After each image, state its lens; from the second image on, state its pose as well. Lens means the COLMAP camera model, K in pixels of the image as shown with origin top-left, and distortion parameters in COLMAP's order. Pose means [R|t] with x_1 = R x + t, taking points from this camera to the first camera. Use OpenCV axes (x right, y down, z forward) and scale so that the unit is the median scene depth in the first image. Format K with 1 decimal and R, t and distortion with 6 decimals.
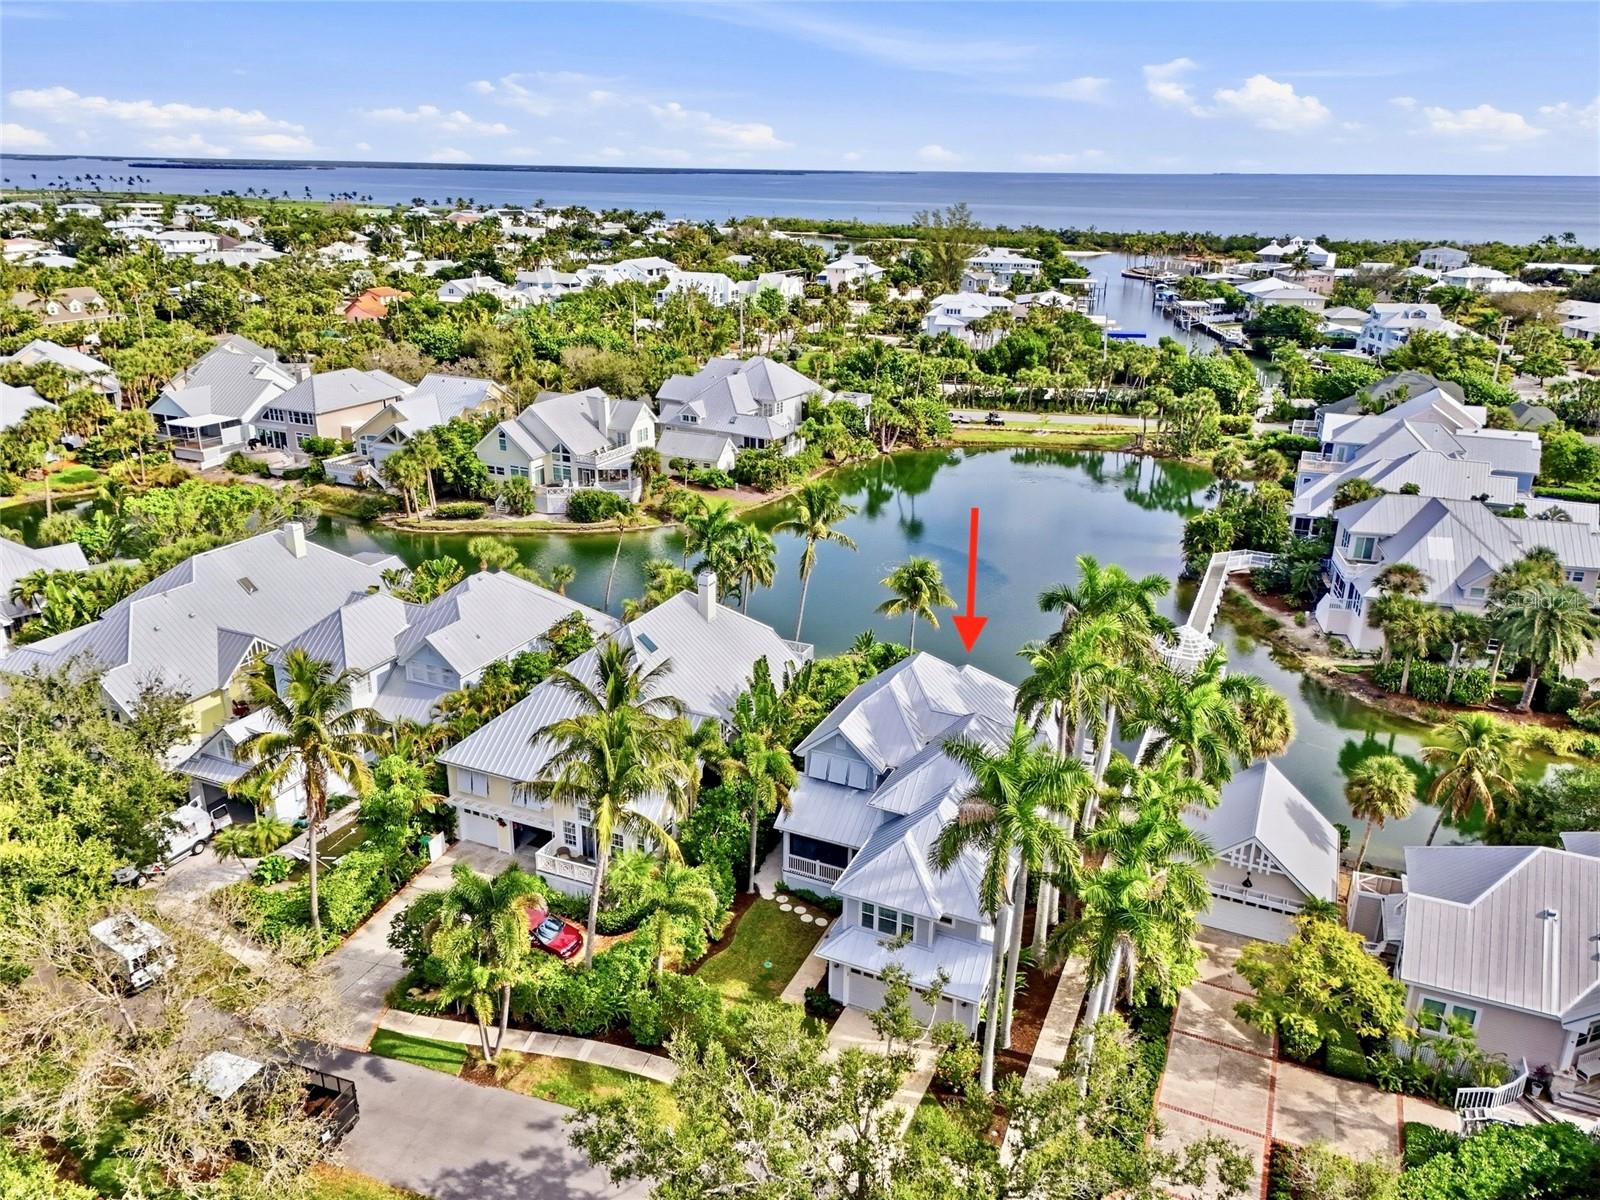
lens RADIAL K [[1177.8, 0, 800.0], [0, 1177.8, 600.0], [0, 0, 1]] dist [0.037820, -0.006727]
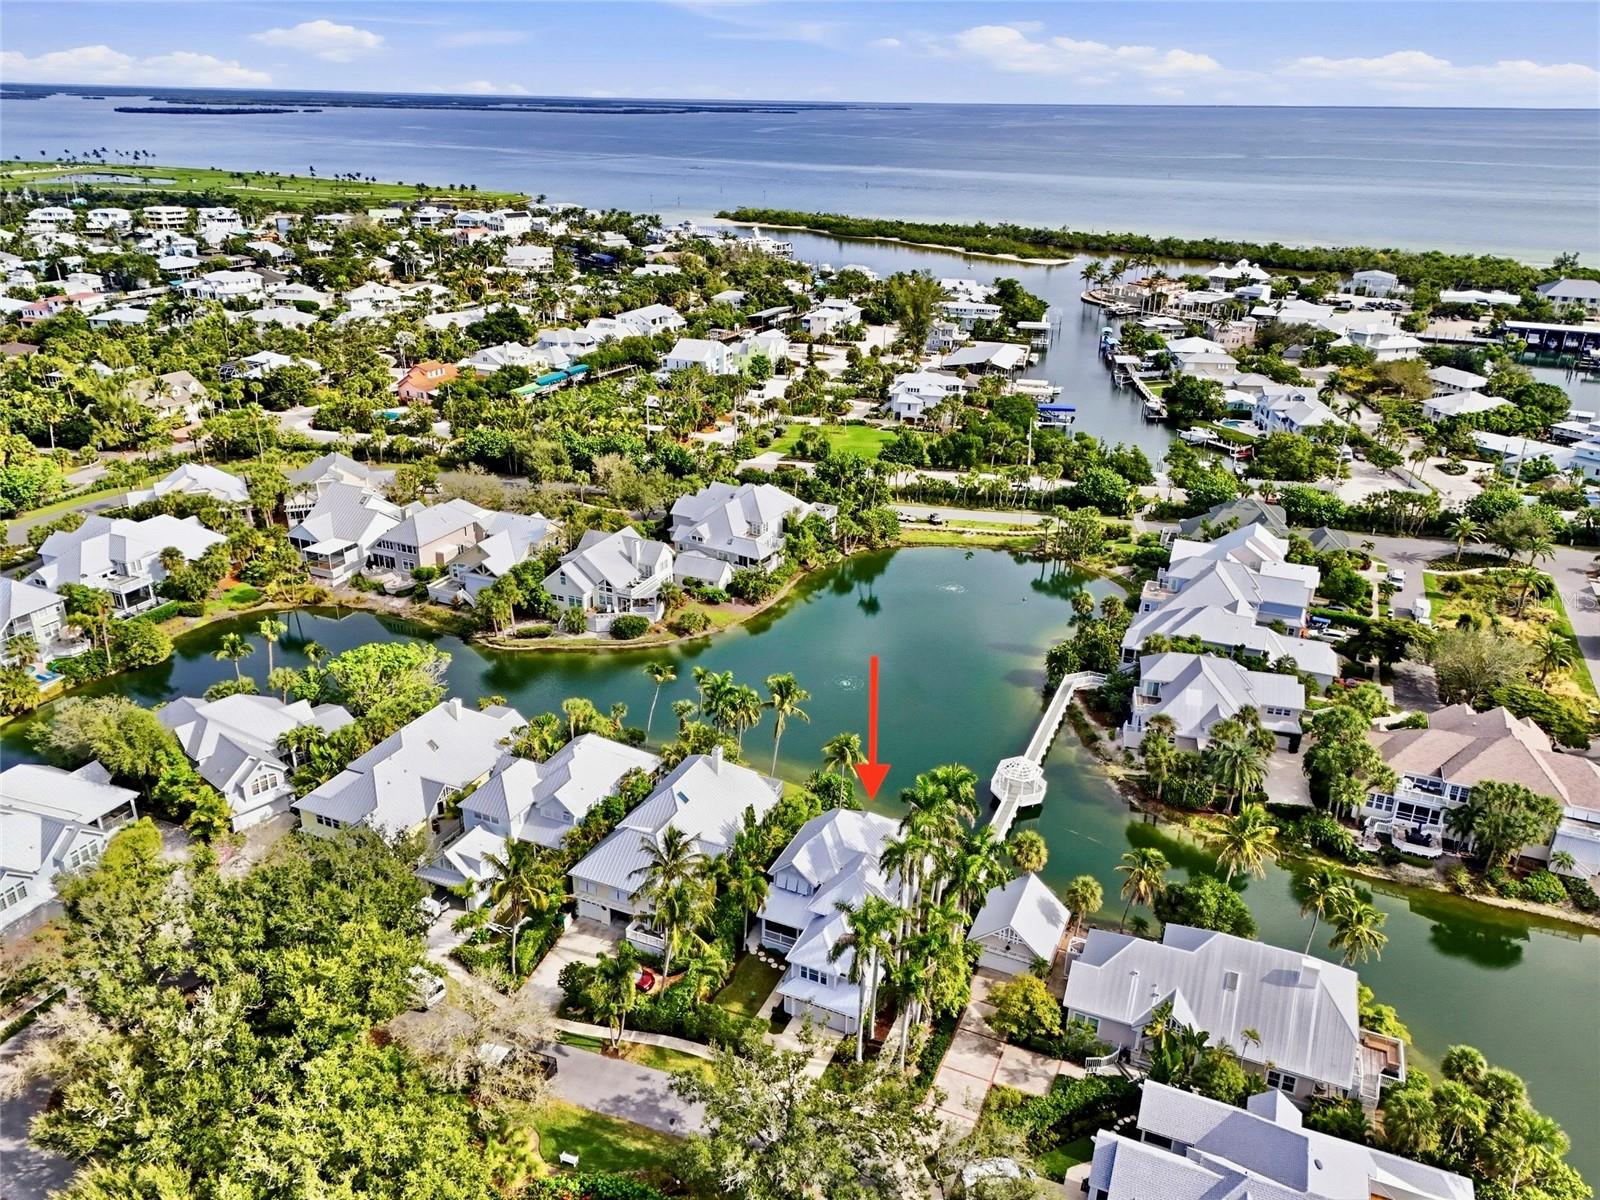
lens RADIAL K [[1177.1, 0, 800.0], [0, 1177.1, 600.0], [0, 0, 1]] dist [0.060461, -0.039358]
pose [[0.999983, -0.001685, 0.005587, 0.016735], [0.001388, 0.998605, 0.052779, -0.183899], [-0.005668, -0.052771, 0.998591, -0.378091]]
